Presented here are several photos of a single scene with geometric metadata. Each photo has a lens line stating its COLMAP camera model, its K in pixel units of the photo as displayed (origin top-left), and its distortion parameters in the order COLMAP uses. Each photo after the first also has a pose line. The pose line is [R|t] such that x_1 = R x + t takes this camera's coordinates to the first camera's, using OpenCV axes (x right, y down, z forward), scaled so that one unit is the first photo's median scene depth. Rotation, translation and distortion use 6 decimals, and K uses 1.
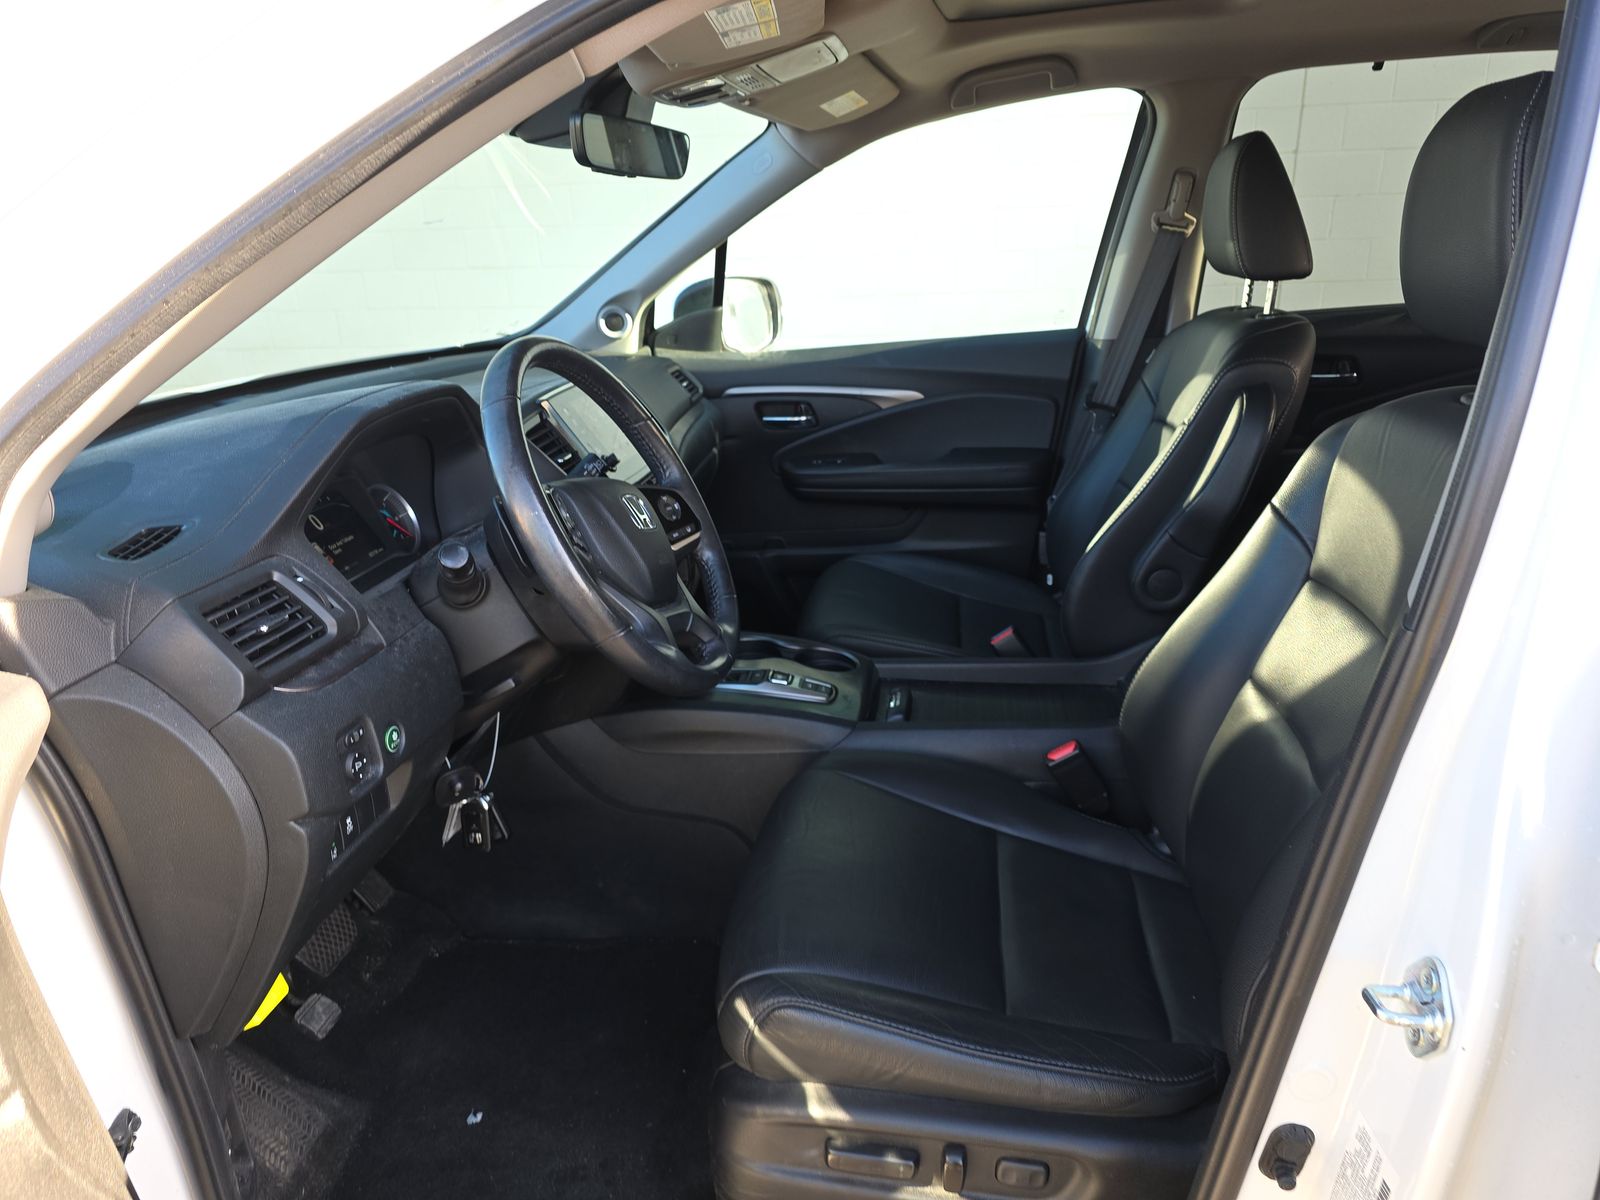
lens RADIAL K [[1071.9, 0, 806.0], [0, 1071.9, 593.6], [0, 0, 1]] dist [0.003977, -0.040336]
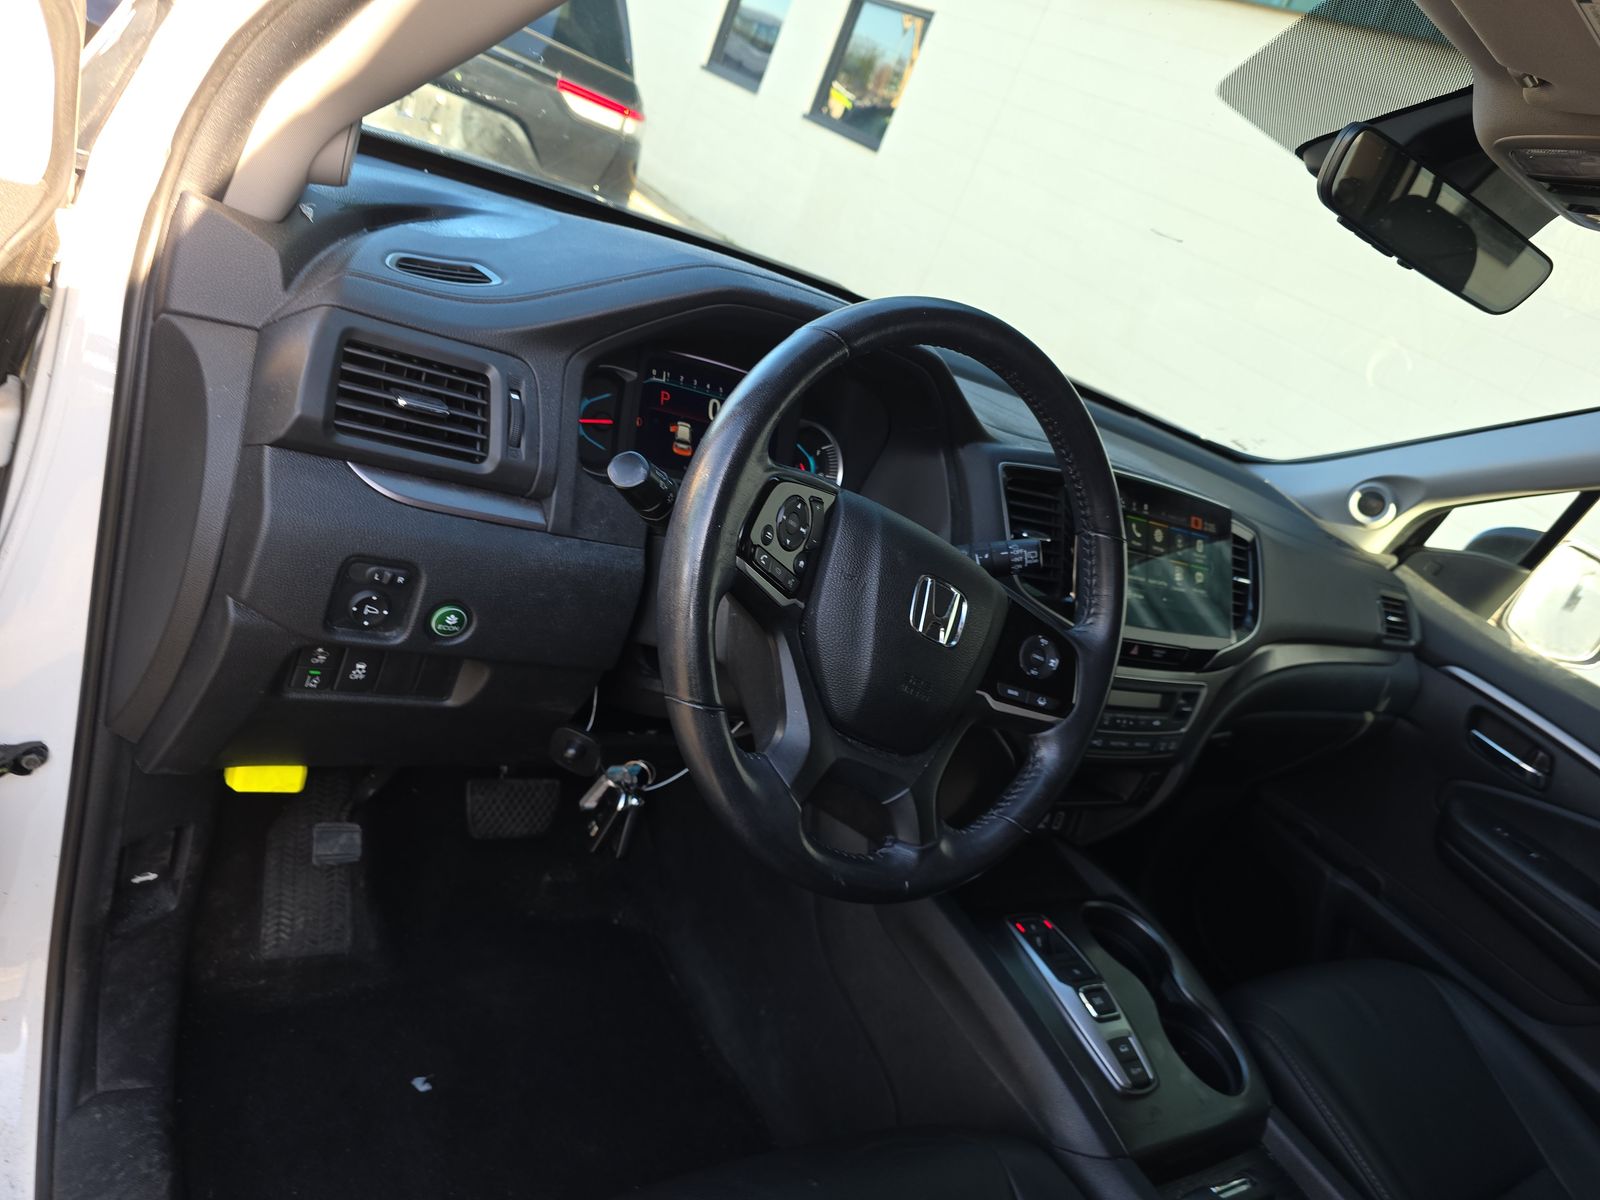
lens RADIAL K [[1071.9, 0, 806.0], [0, 1071.9, 593.6], [0, 0, 1]] dist [0.003977, -0.040336]
pose [[0.564656, 0.558259, -0.607873, 0.117113], [-0.623149, 0.771306, 0.129508, -0.076379], [0.541156, 0.305668, 0.783401, 0.301672]]
